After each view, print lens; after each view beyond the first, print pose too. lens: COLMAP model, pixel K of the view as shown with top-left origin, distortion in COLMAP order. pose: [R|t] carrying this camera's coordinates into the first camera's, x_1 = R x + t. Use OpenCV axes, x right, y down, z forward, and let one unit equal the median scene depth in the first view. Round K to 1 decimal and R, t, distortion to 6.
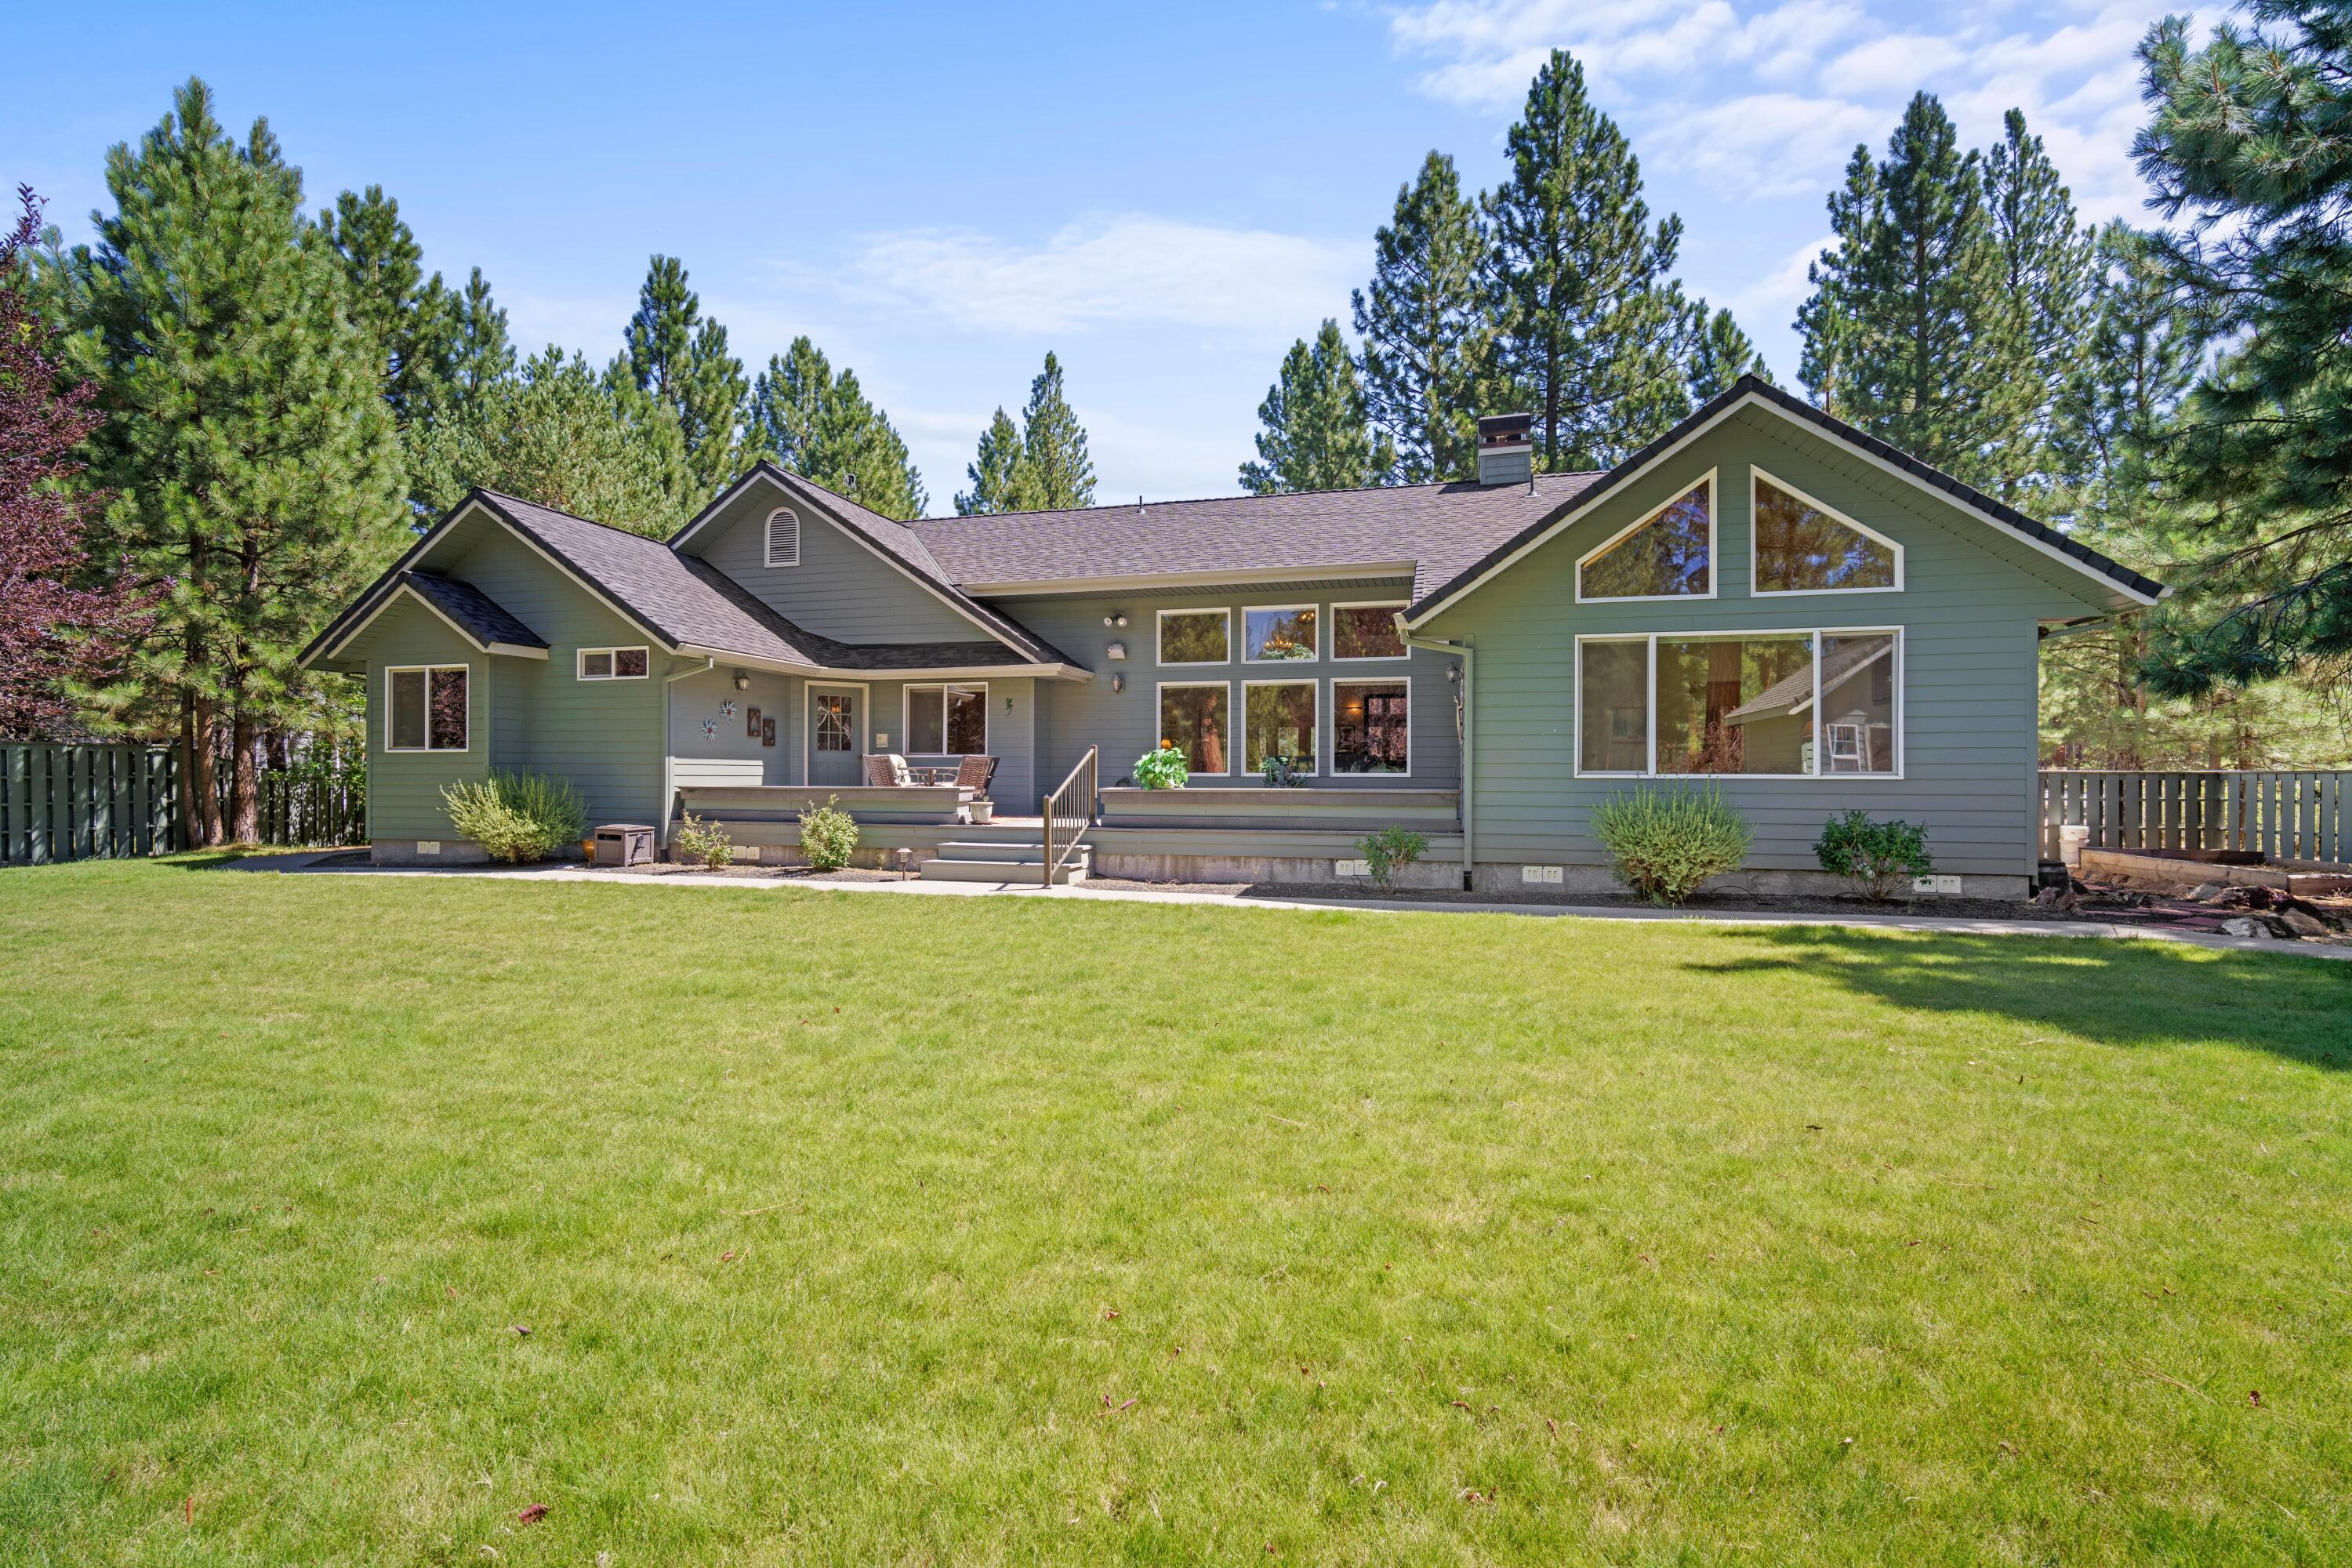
lens RADIAL K [[1034.3, 0, 1187.0], [0, 1034.3, 774.6], [0, 0, 1]] dist [-0.012522, 0.005516]
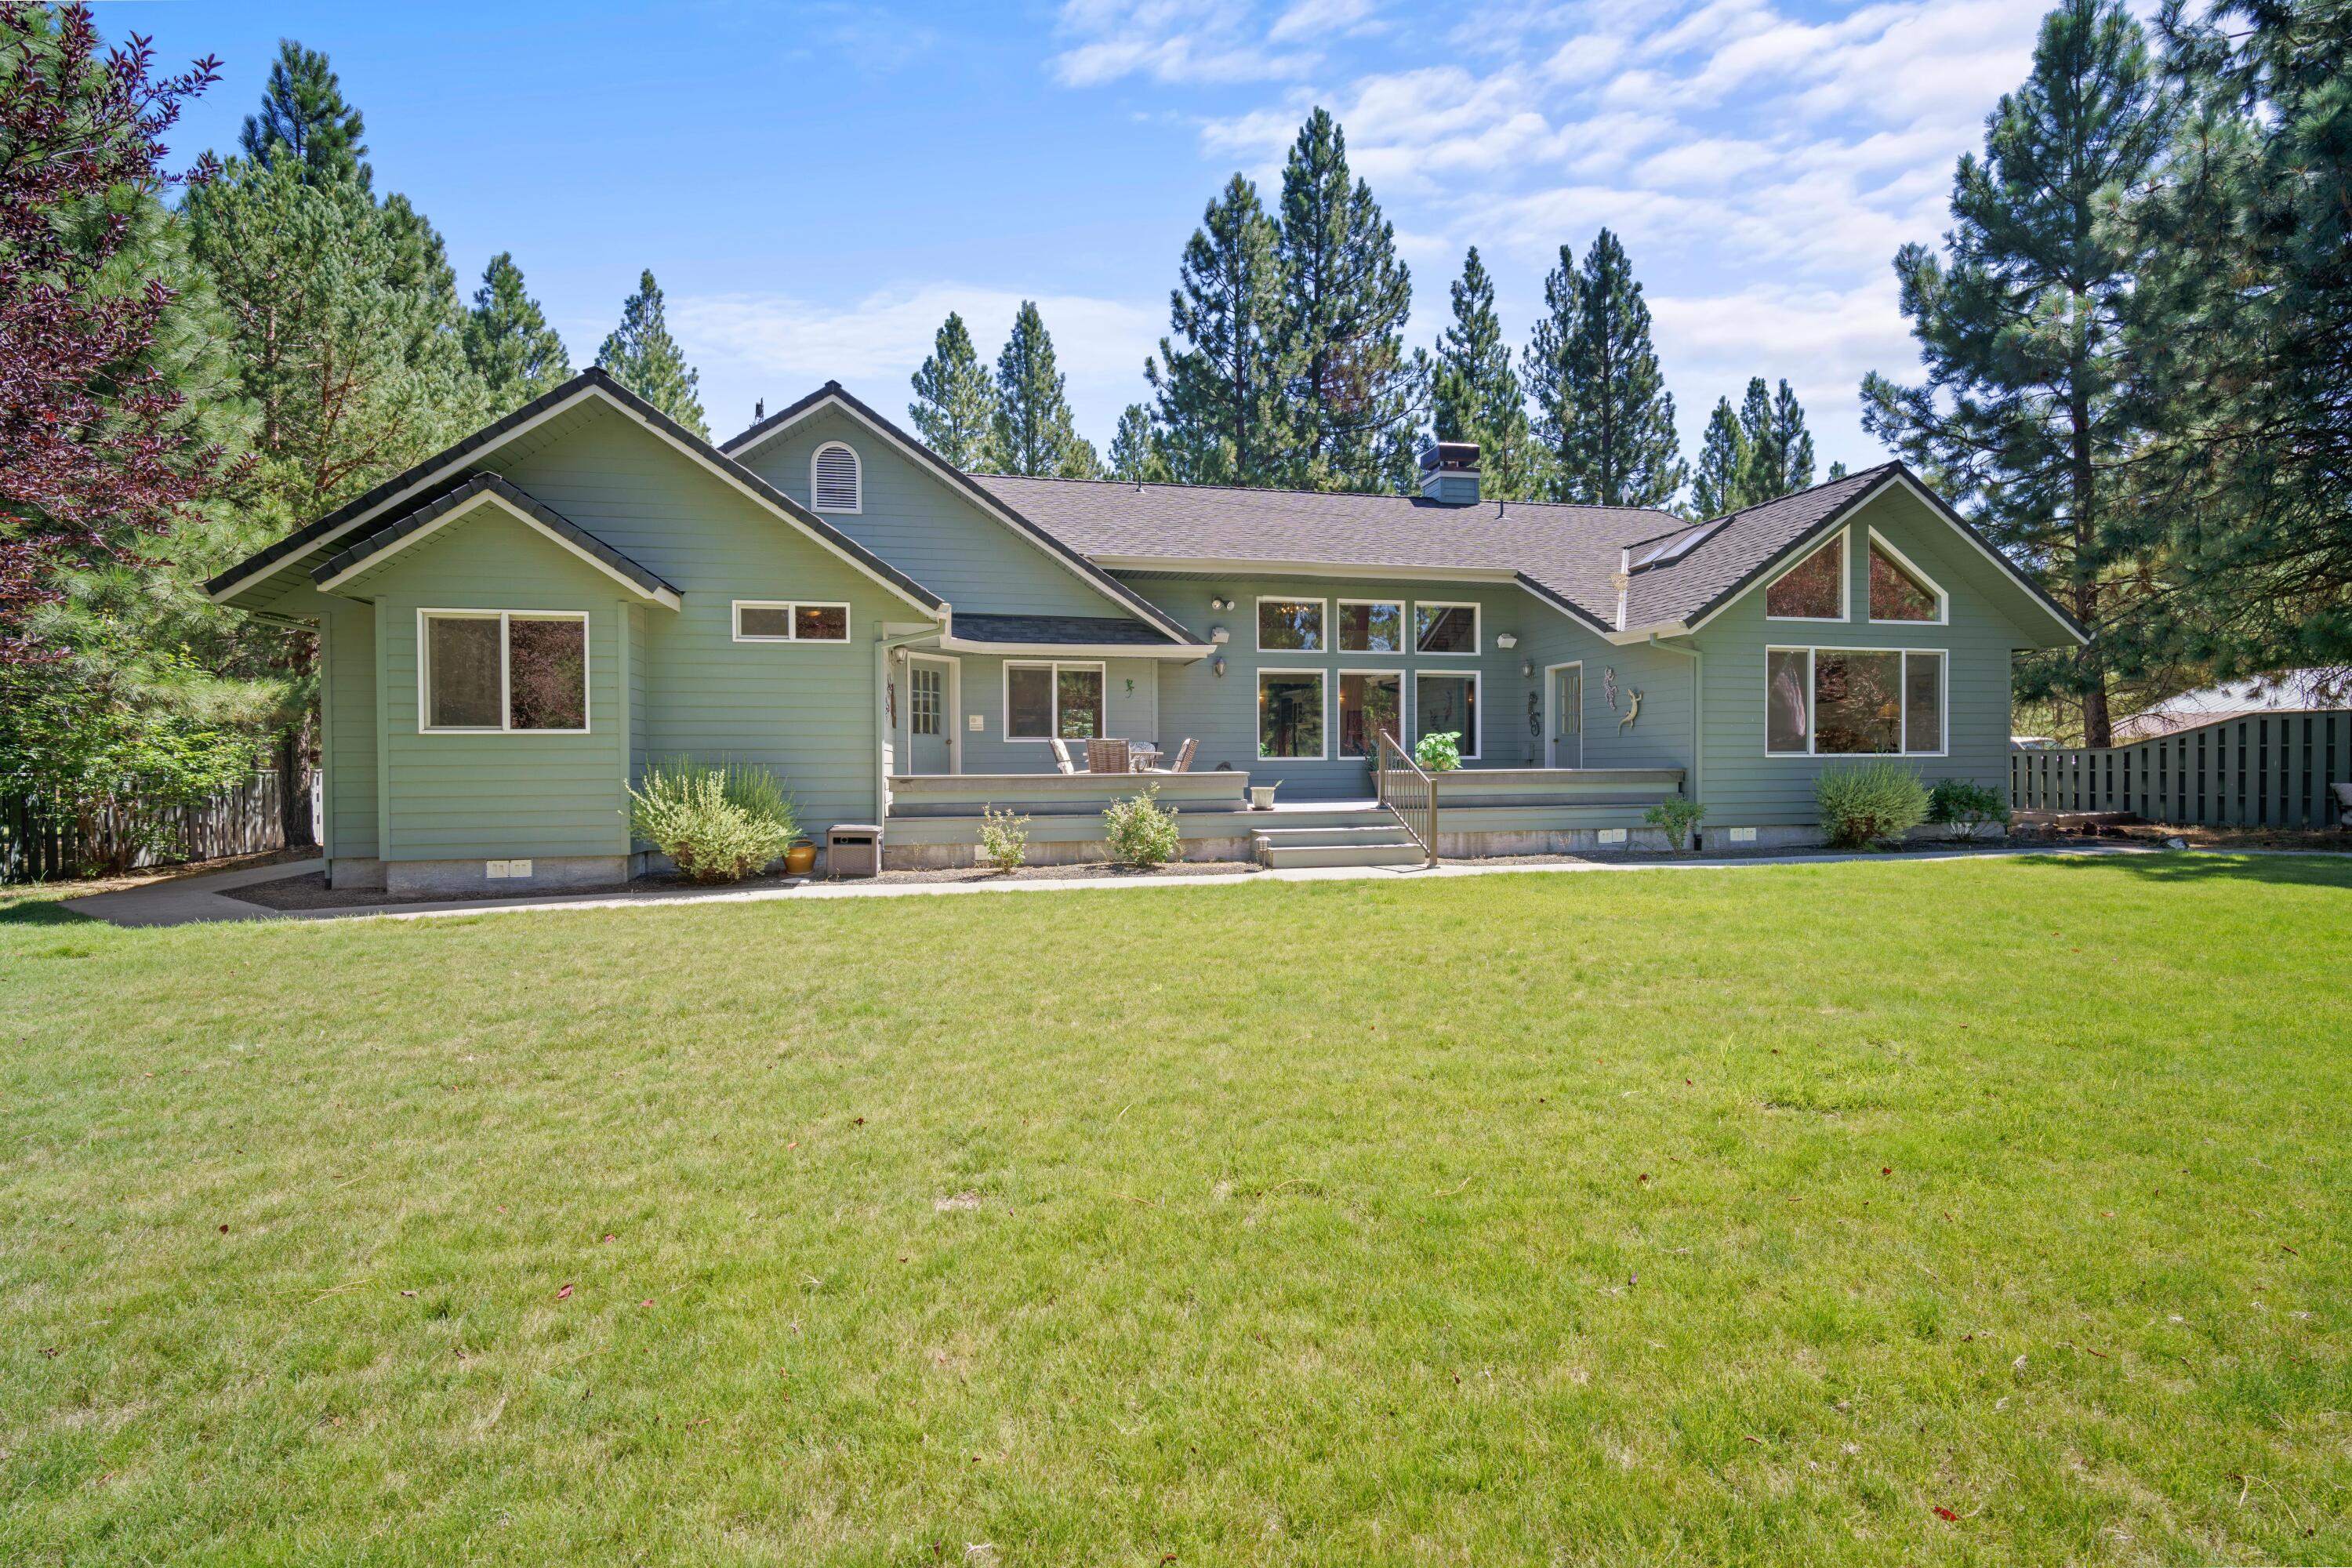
lens RADIAL K [[1034.3, 0, 1182.0], [0, 1034.3, 782.5], [0, 0, 1]] dist [-0.012522, 0.005516]
pose [[0.885737, -0.017873, 0.463843, -0.591334], [0.009125, 0.999736, 0.021096, 0.000659], [-0.464097, -0.014453, 0.885666, 0.143780]]
